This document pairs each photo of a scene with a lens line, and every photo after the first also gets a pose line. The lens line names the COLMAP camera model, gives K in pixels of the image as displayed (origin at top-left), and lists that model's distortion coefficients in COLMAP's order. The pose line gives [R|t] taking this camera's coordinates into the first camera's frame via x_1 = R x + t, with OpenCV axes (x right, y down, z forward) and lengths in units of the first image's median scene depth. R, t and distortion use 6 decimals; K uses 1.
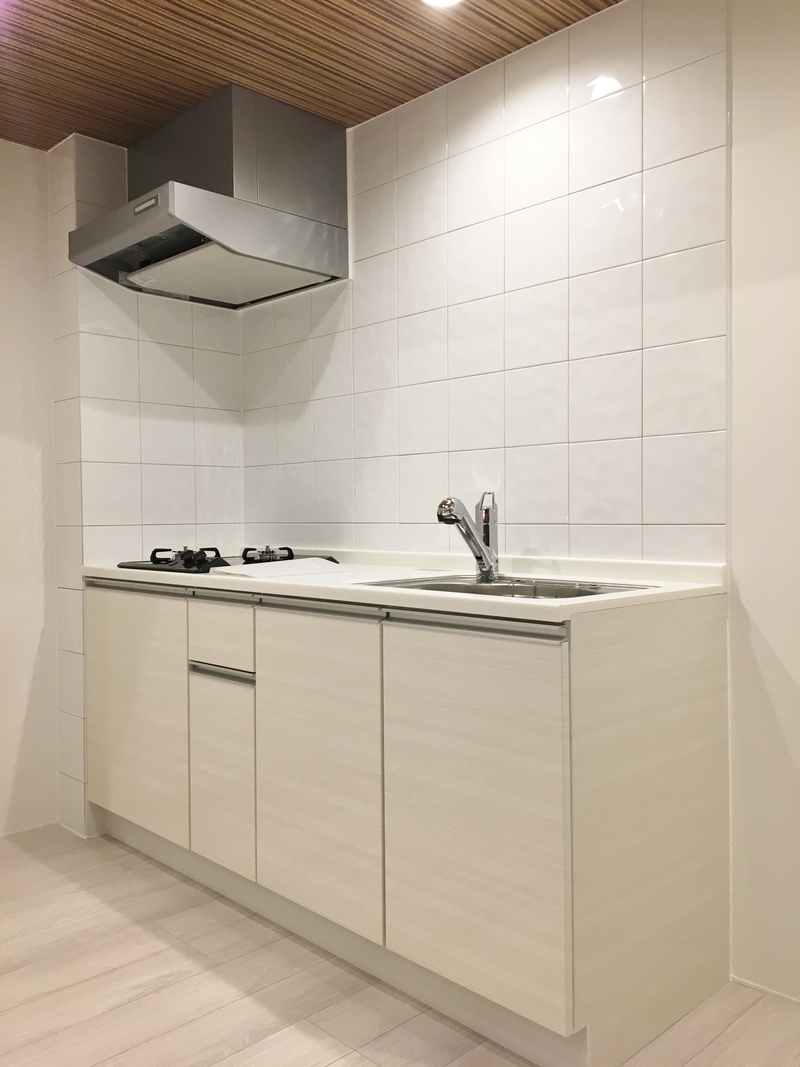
lens RADIAL K [[901.6, 0, 400.1], [0, 901.6, 532.7], [0, 0, 1]] dist [-0.009990, -0.005173]
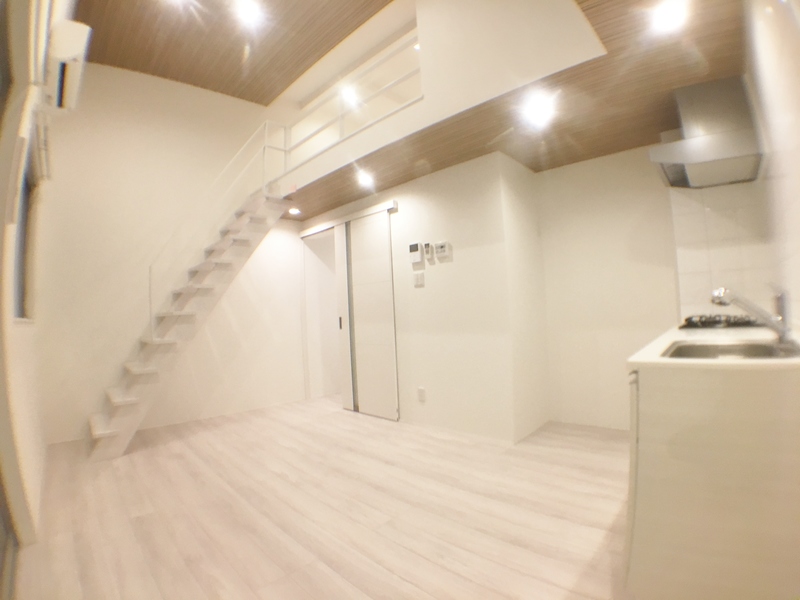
lens RADIAL K [[676.0, 0, 400.1], [0, 676.0, 300.6], [0, 0, 1]] dist [-0.009990, -0.005173]
pose [[-0.265196, -0.002524, -0.964191, 1.279160], [-0.012411, 0.999923, 0.000796, -0.011309], [0.964115, 0.012178, -0.265207, 0.745462]]
